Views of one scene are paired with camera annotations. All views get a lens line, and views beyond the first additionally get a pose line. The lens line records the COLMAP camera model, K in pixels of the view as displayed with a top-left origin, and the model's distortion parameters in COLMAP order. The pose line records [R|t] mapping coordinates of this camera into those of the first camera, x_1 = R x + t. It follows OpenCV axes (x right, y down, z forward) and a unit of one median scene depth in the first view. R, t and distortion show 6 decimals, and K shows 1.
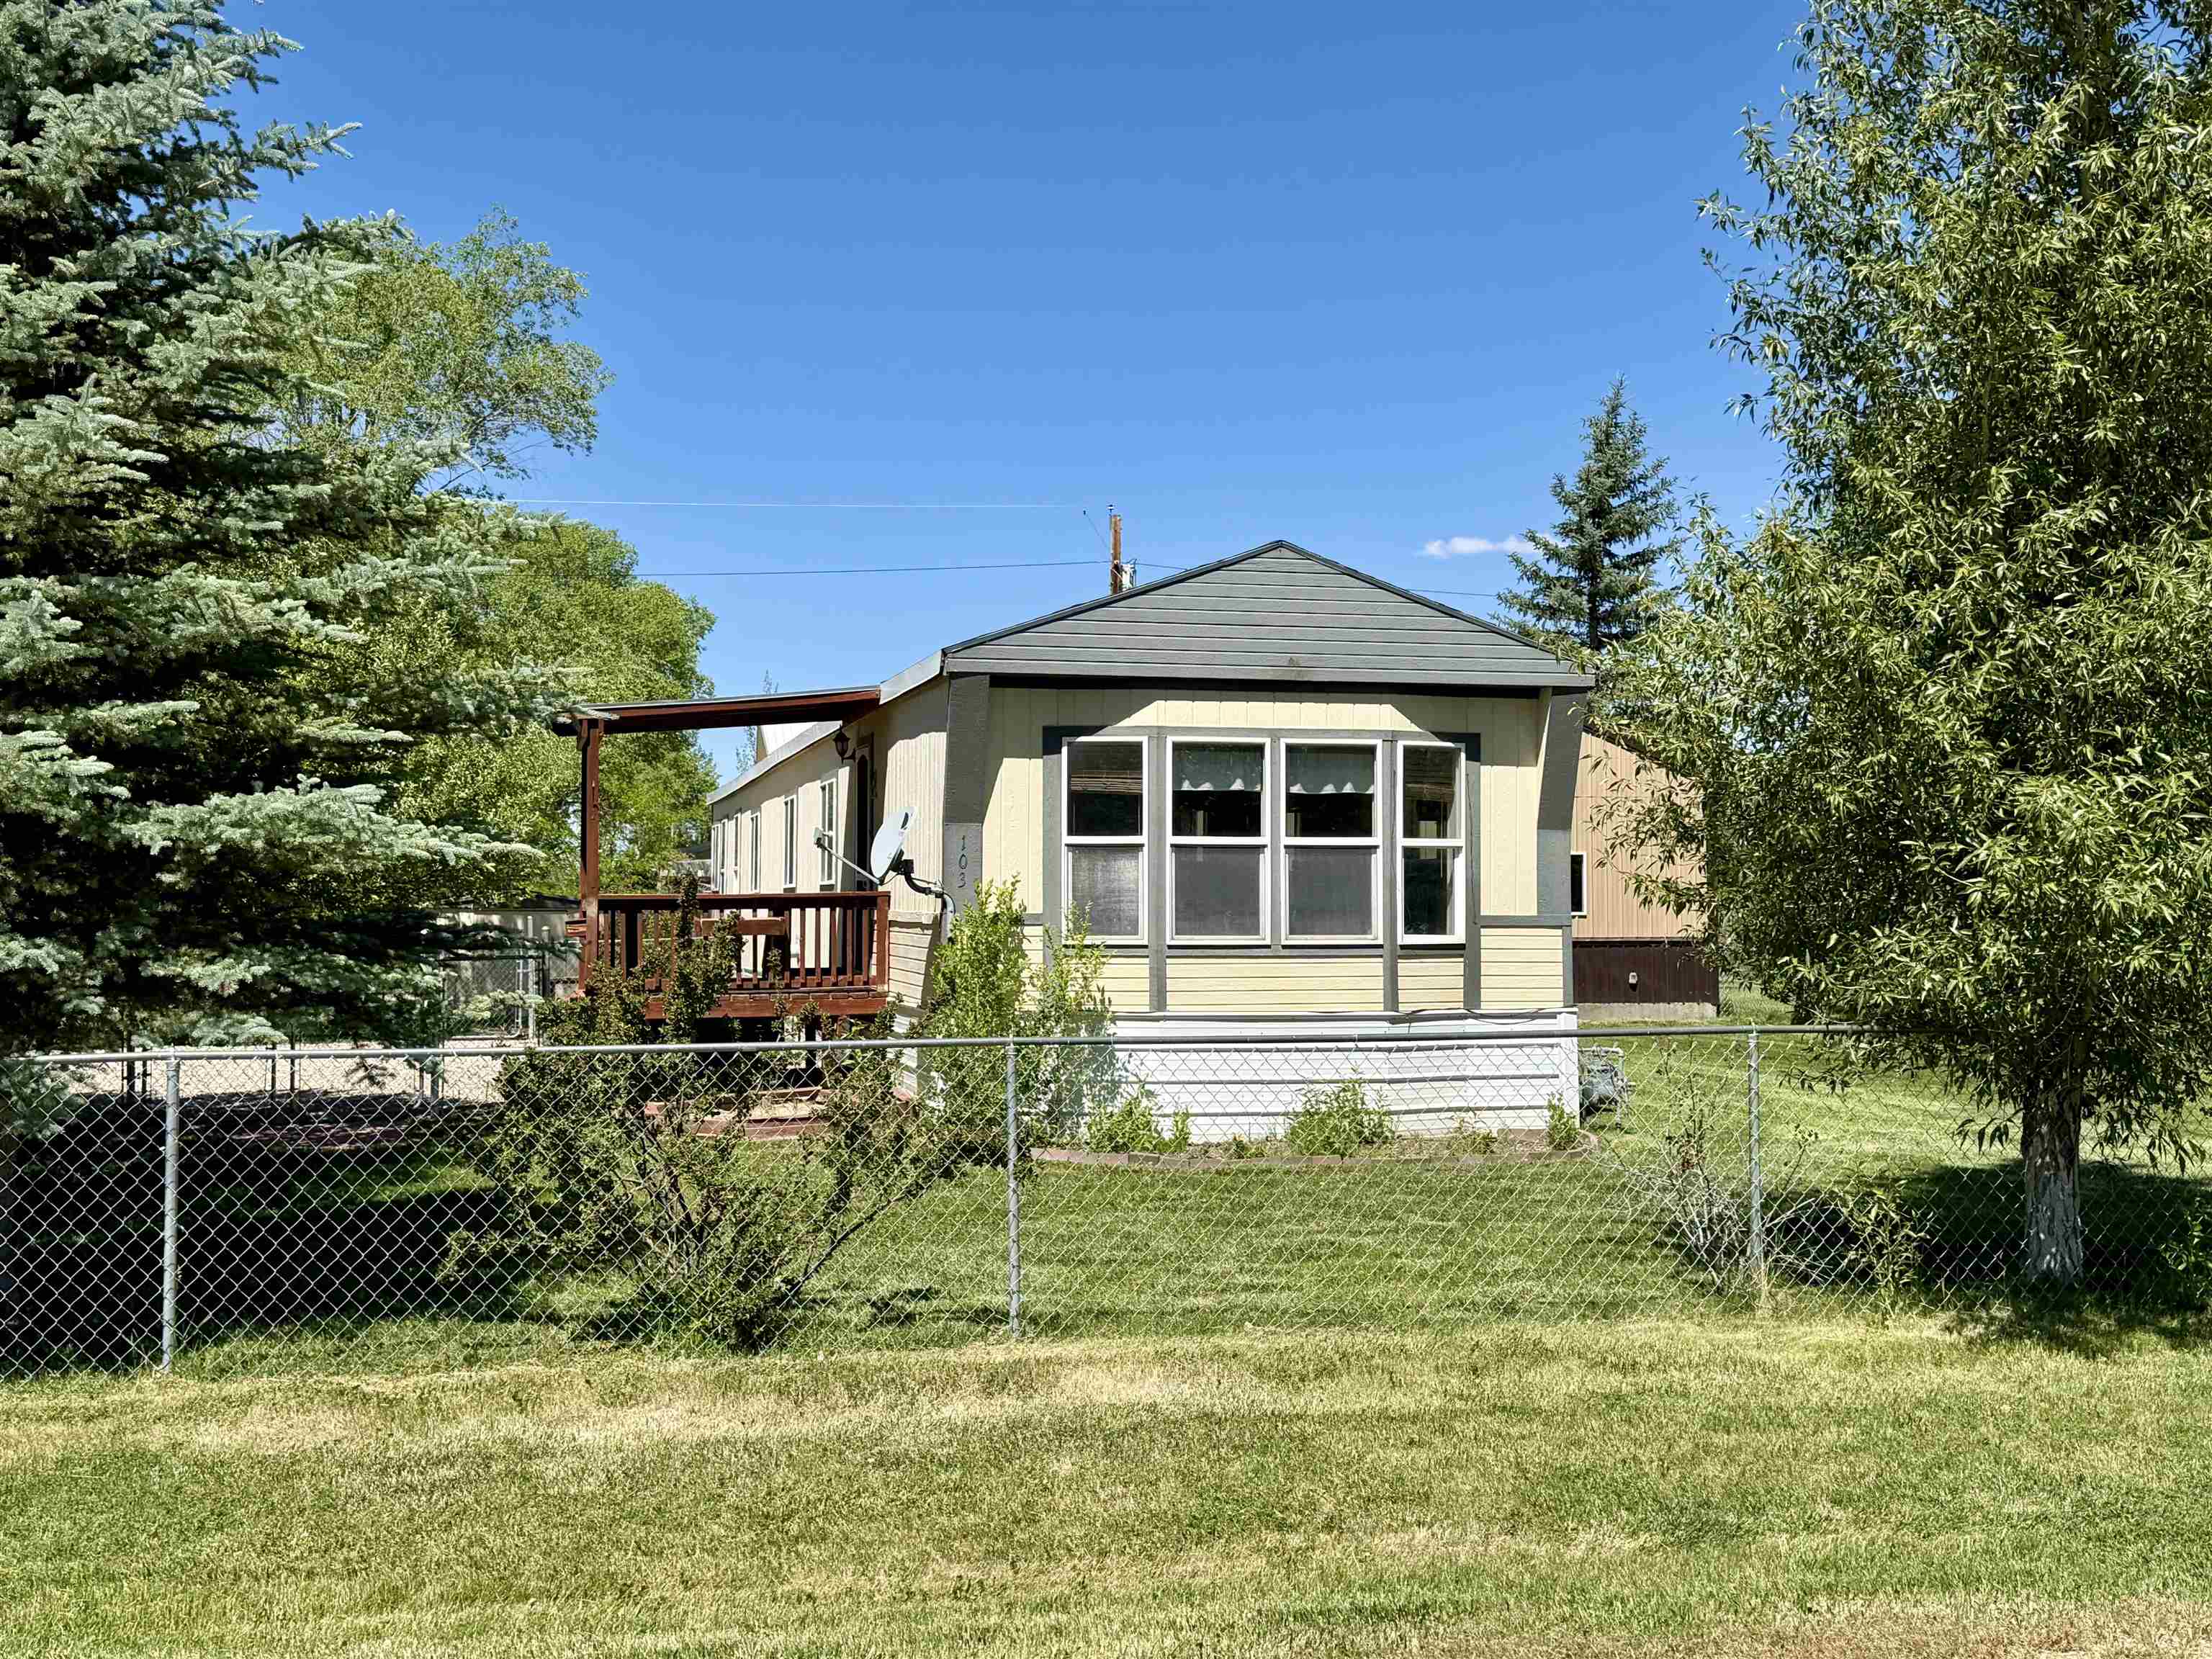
lens RADIAL K [[2528.5, 0, 1107.4], [0, 2528.5, 826.4], [0, 0, 1]] dist [0.112210, 0.000000]
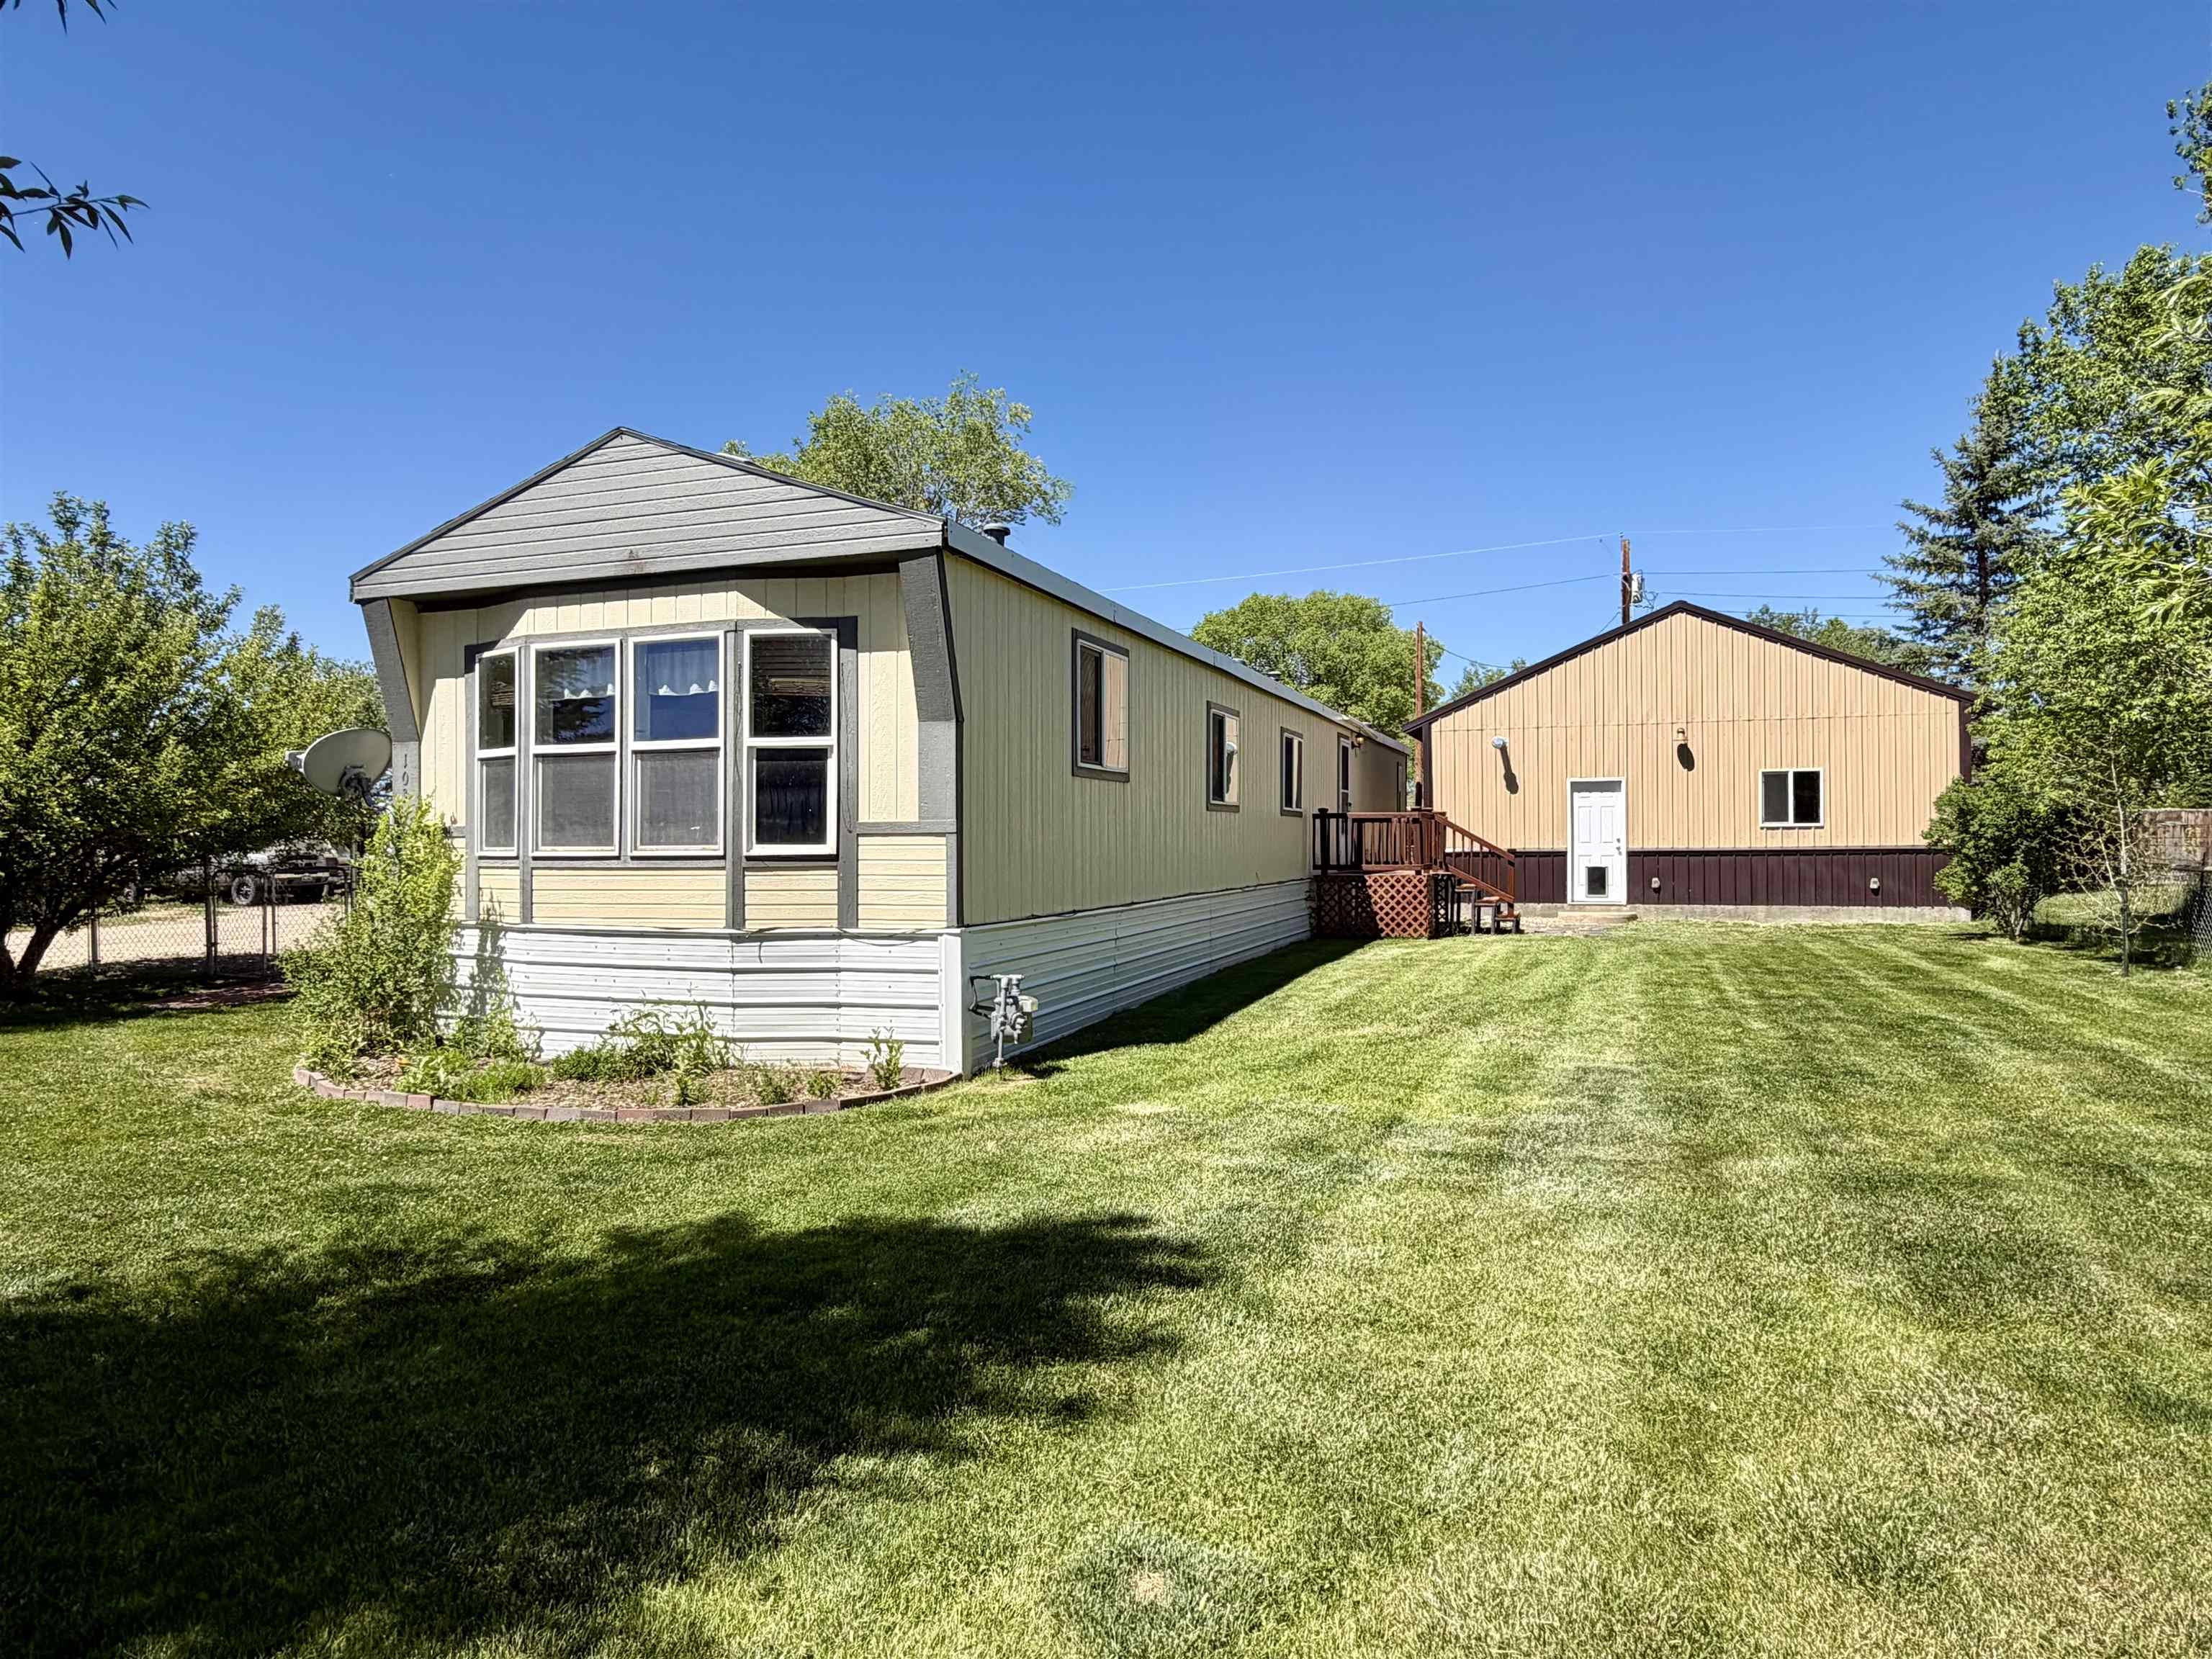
lens RADIAL K [[1335.7, 0, 1105.9], [0, 1335.7, 835.8], [0, 0, 1]] dist [-0.002076, 0.000060]
pose [[0.830802, -0.007454, -0.556518, 0.488309], [0.026698, 0.999293, 0.026472, 0.030388], [0.555927, -0.036850, 0.830414, 0.674017]]
